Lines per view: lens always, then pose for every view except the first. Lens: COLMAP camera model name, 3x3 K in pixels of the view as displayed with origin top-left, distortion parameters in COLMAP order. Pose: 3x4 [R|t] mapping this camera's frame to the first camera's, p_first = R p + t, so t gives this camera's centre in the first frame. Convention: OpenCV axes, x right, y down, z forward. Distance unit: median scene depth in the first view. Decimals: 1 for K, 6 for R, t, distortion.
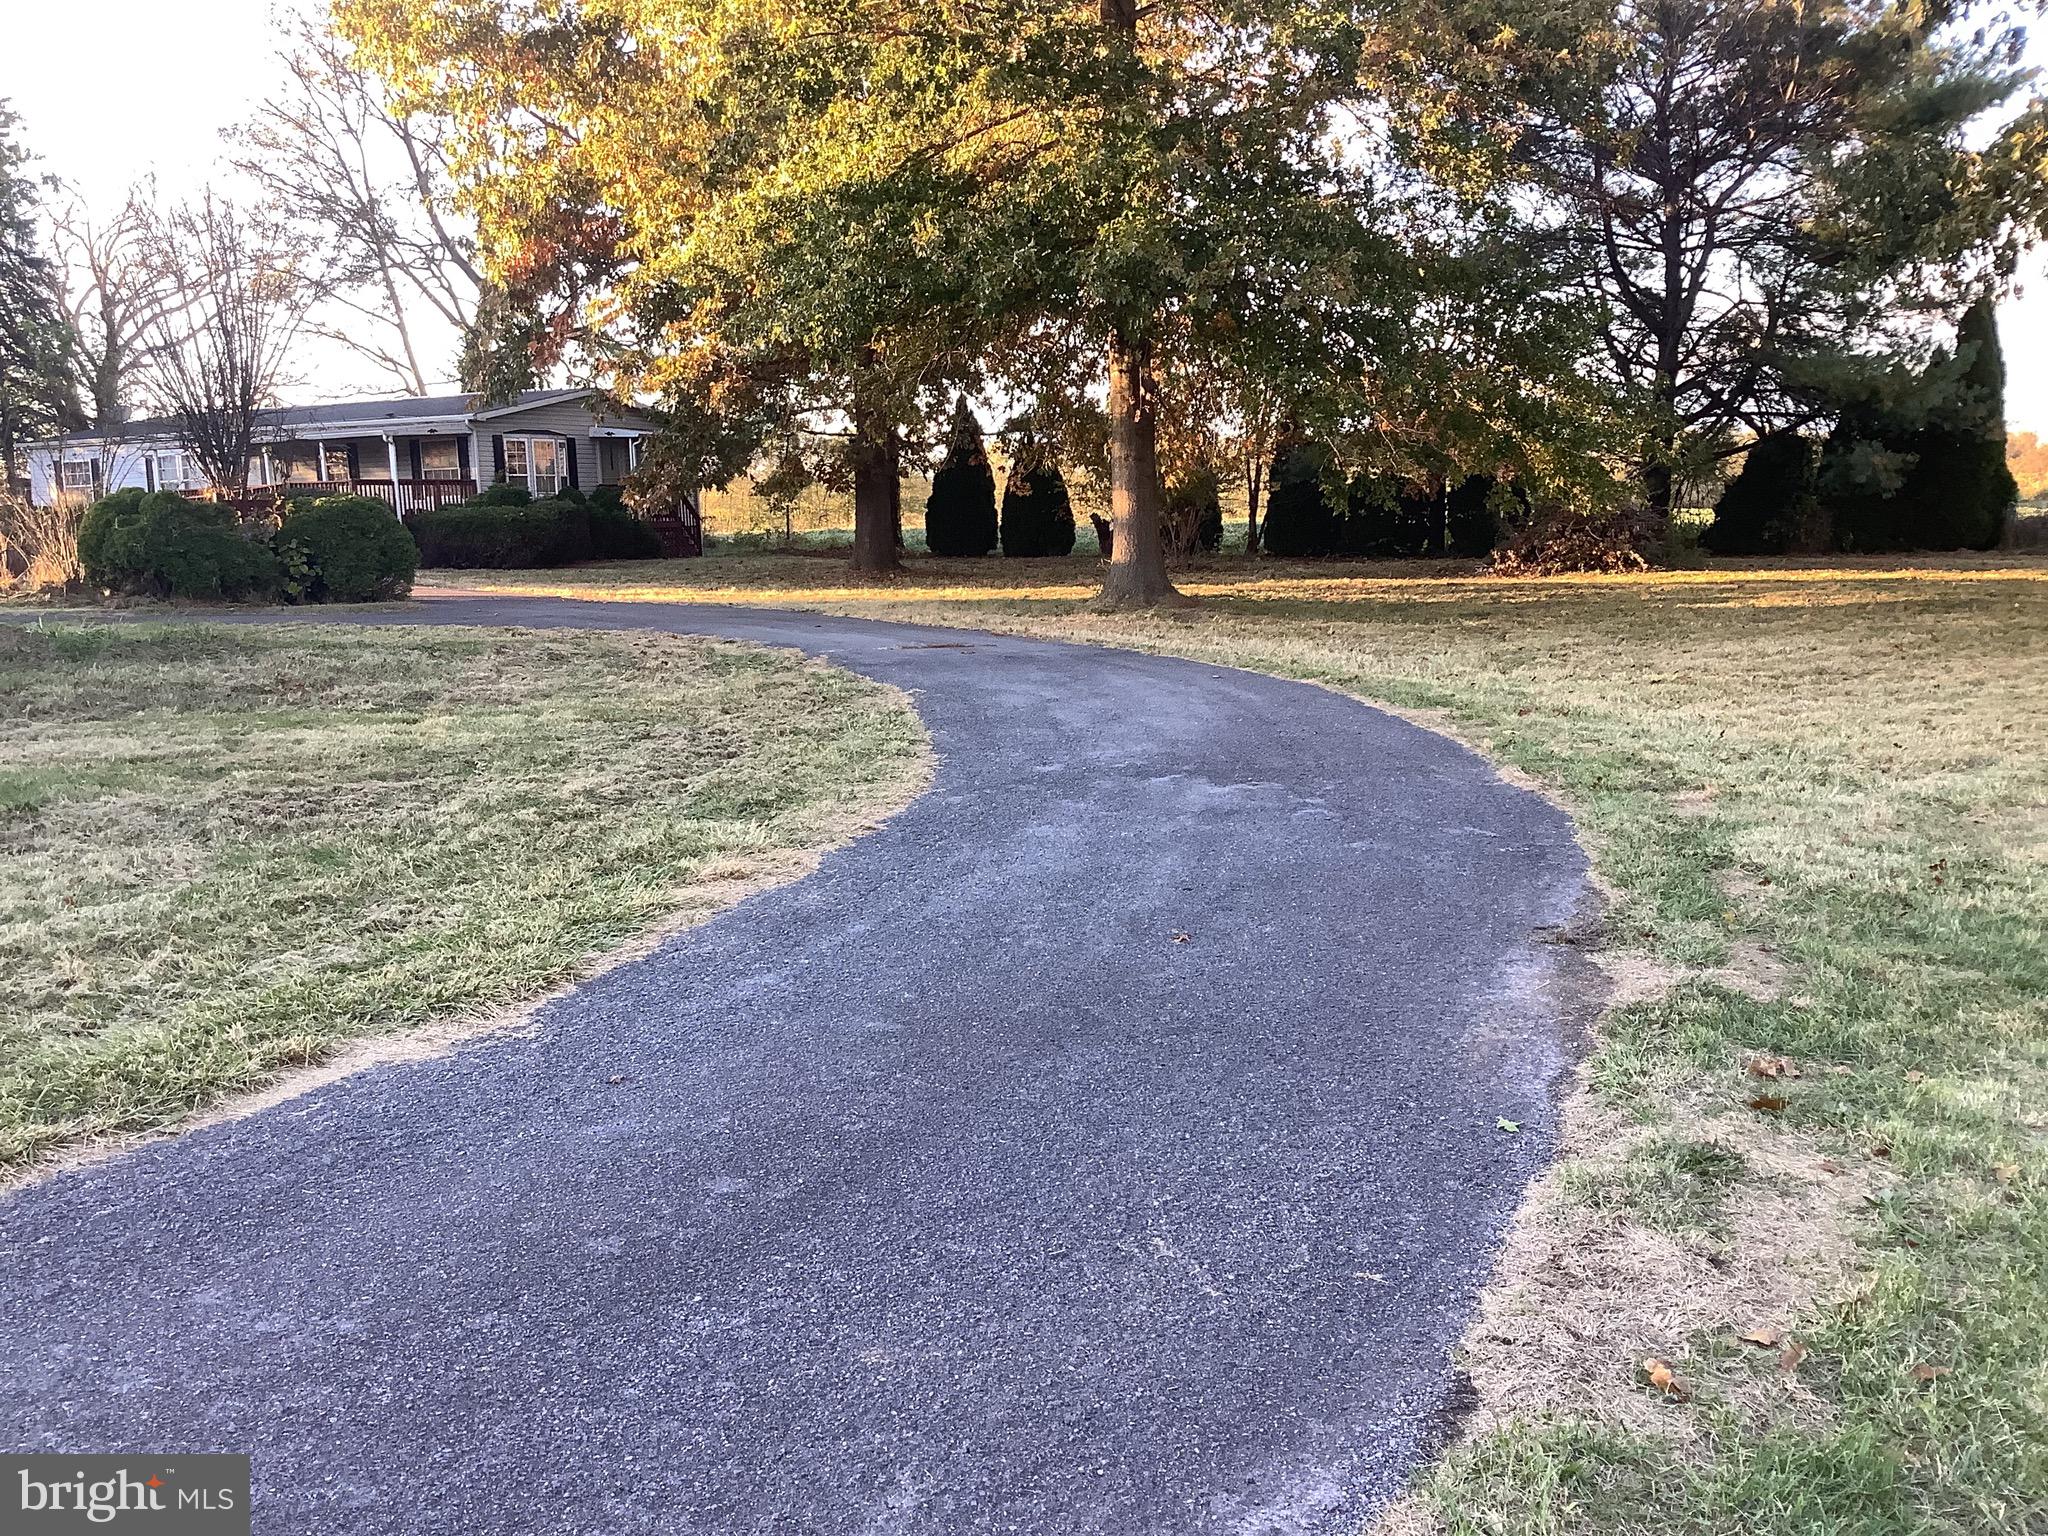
lens RADIAL K [[1838.6, 0, 1007.0], [0, 1838.6, 766.6], [0, 0, 1]] dist [0.073677, -0.159146]
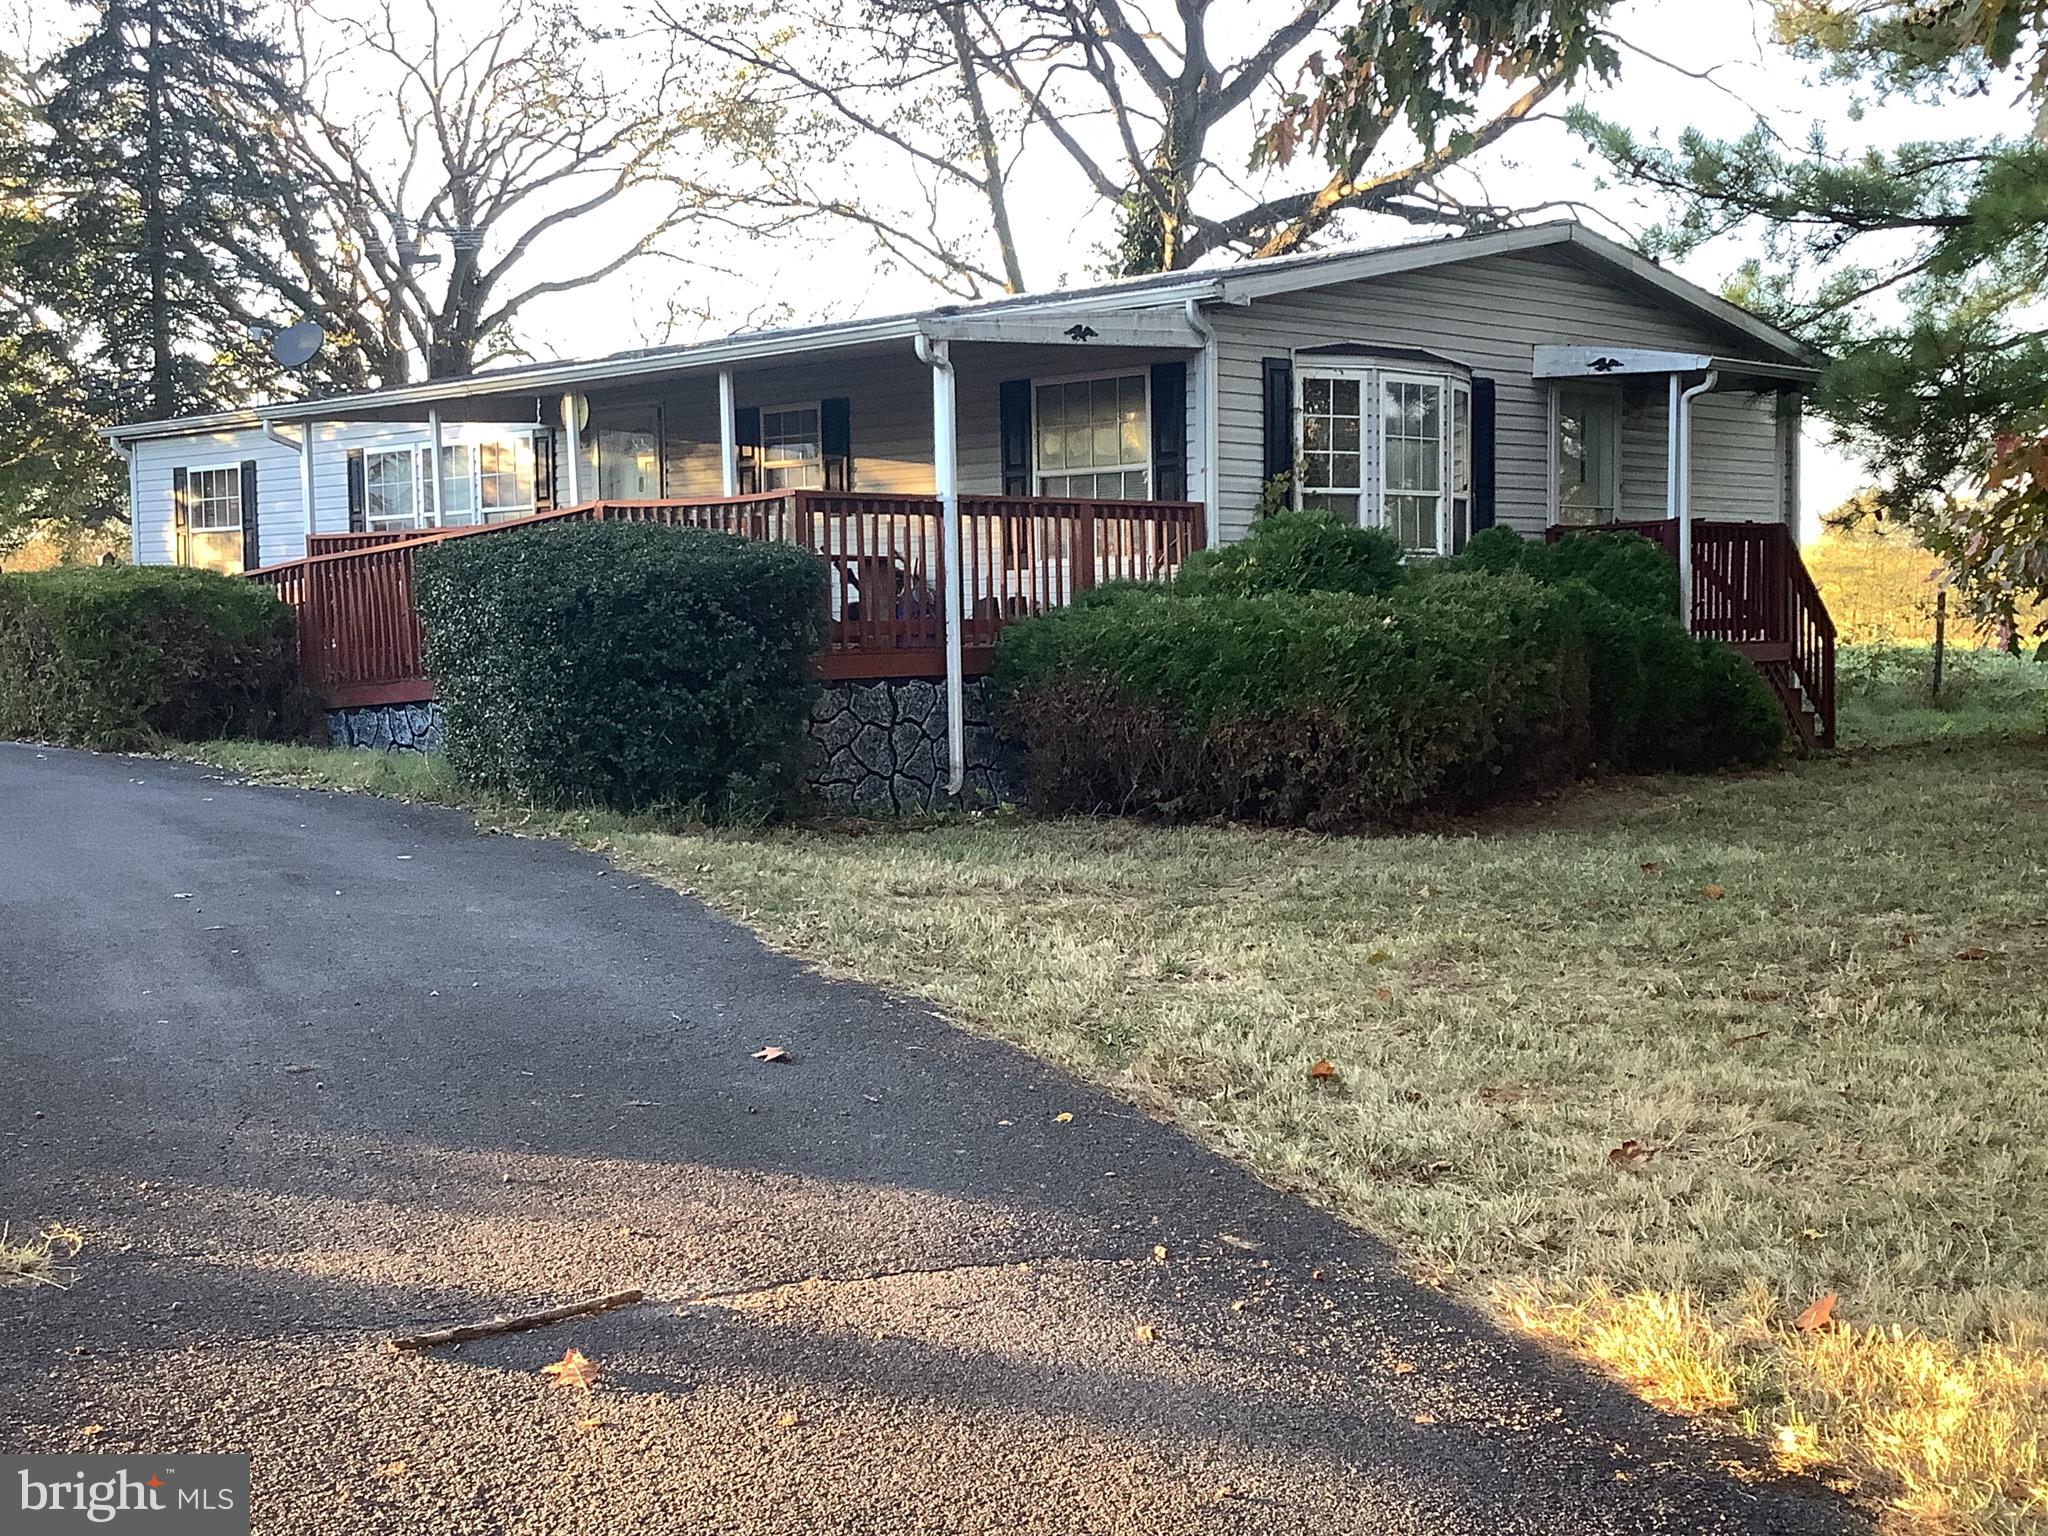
lens RADIAL K [[2417.7, 0, 1018.8], [0, 2417.7, 772.3], [0, 0, 1]] dist [0.067131, 0.000000]
pose [[0.956639, 0.034712, -0.289201, -0.200284], [-0.053434, 0.996938, -0.057093, -0.087170], [0.286334, 0.070070, 0.955564, 0.617282]]
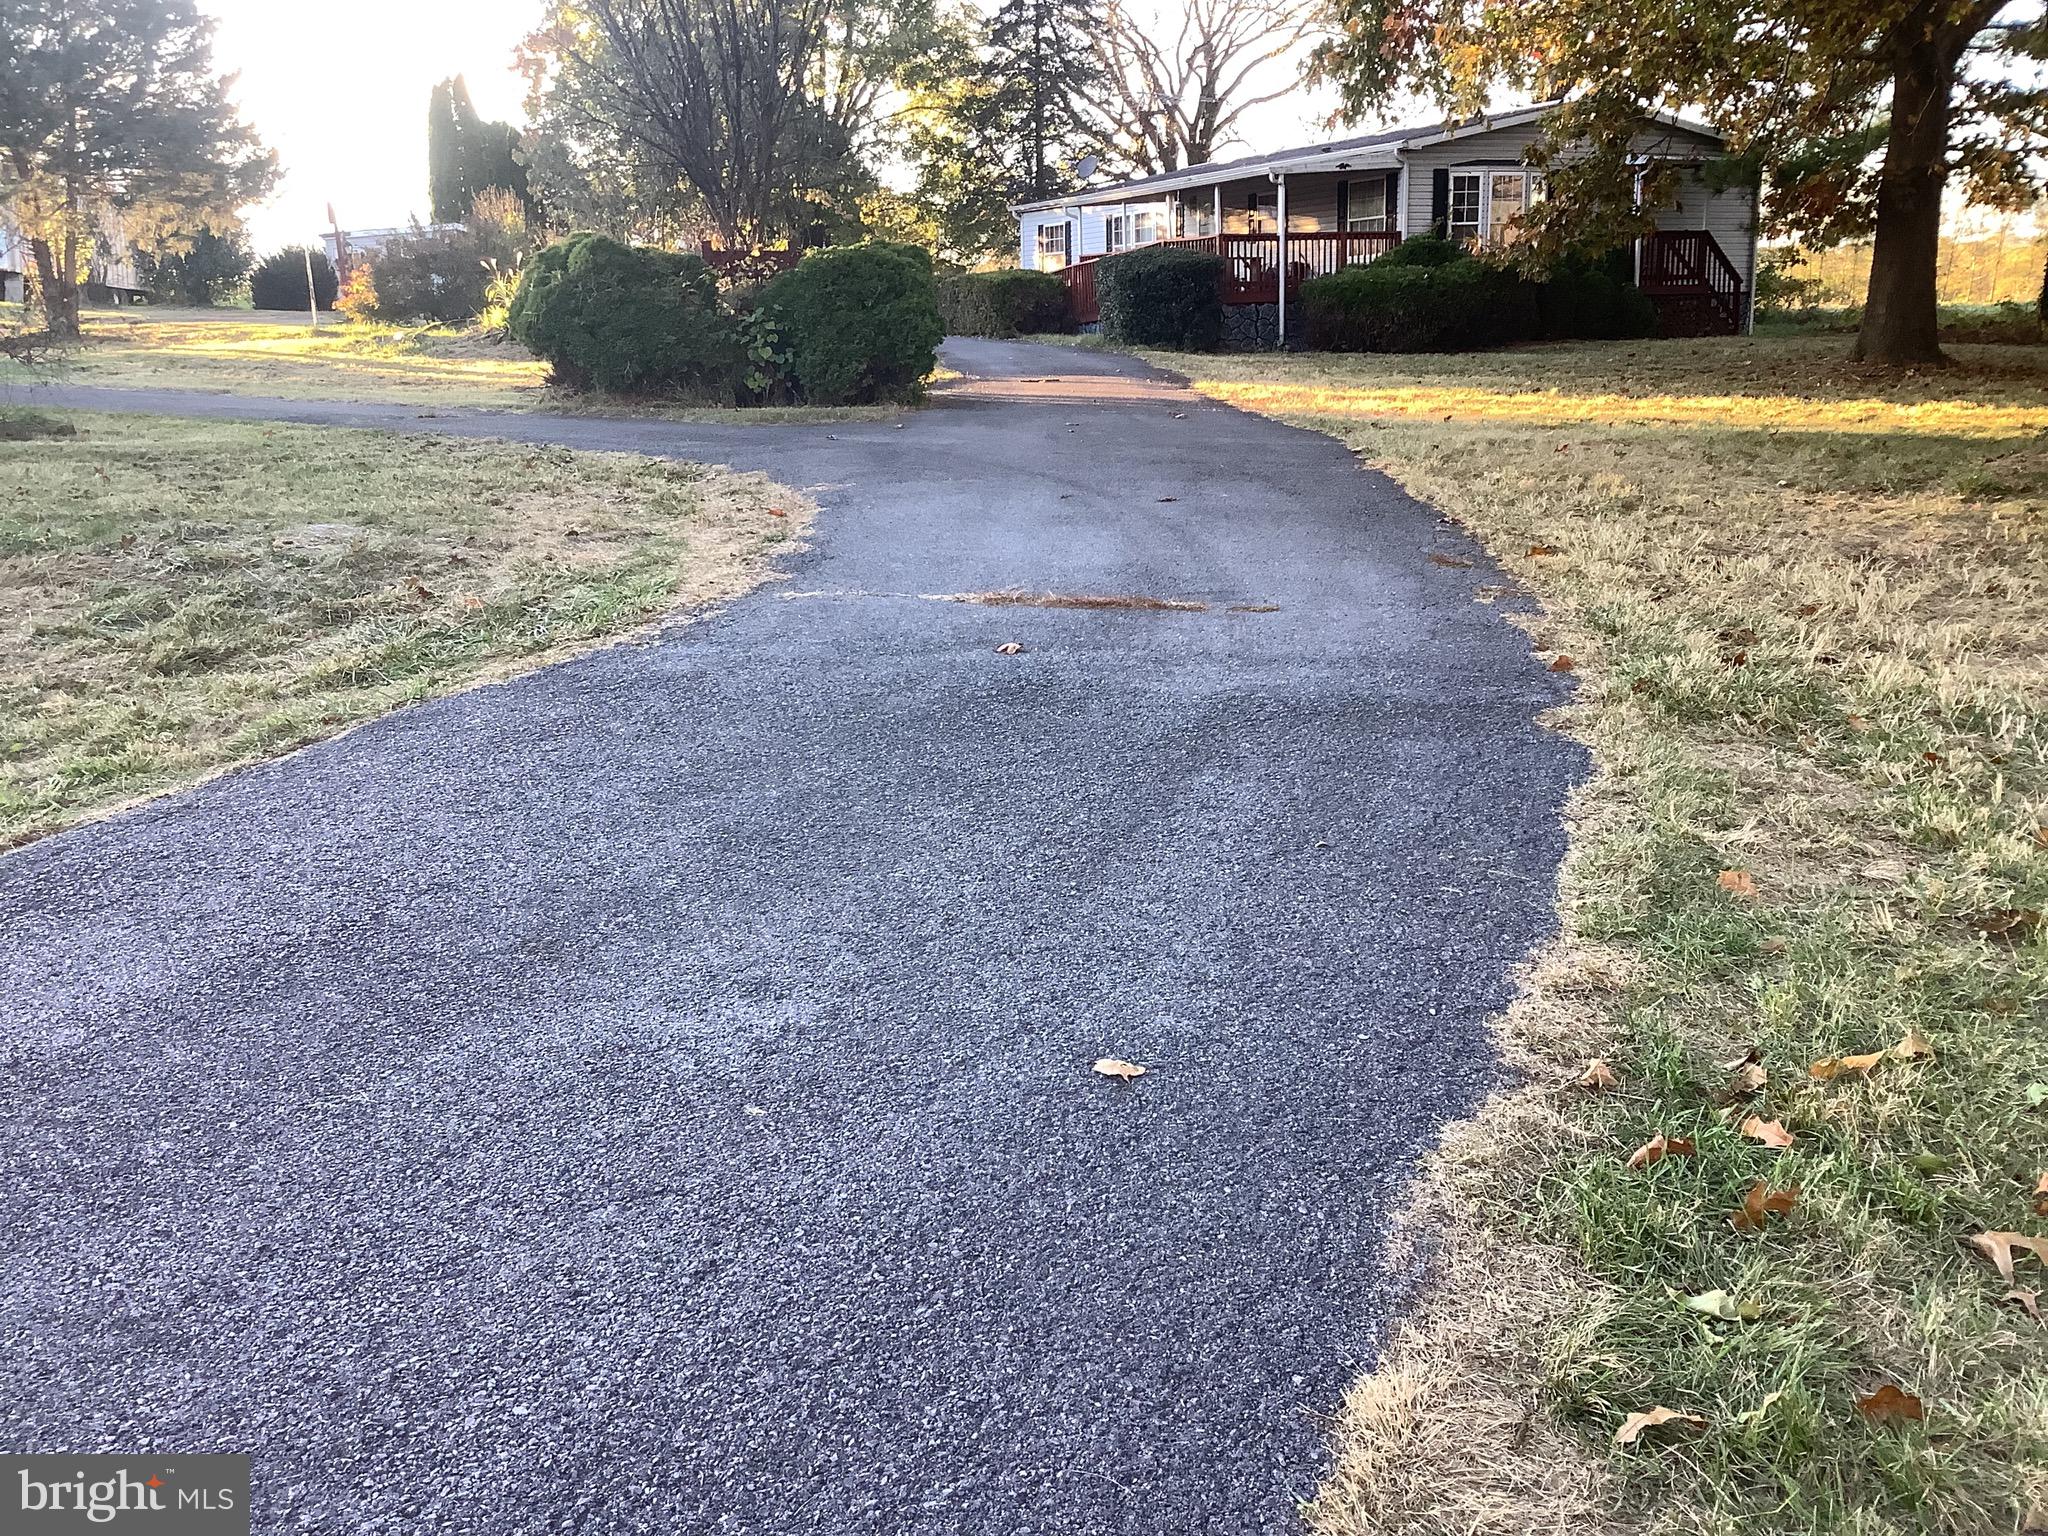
lens RADIAL K [[1838.6, 0, 1021.6], [0, 1838.6, 770.1], [0, 0, 1]] dist [0.073677, -0.159146]
pose [[0.789287, 0.149725, -0.595490, 0.074722], [-0.077561, 0.986358, 0.145199, -0.034872], [0.609106, -0.068417, 0.790132, 0.288432]]
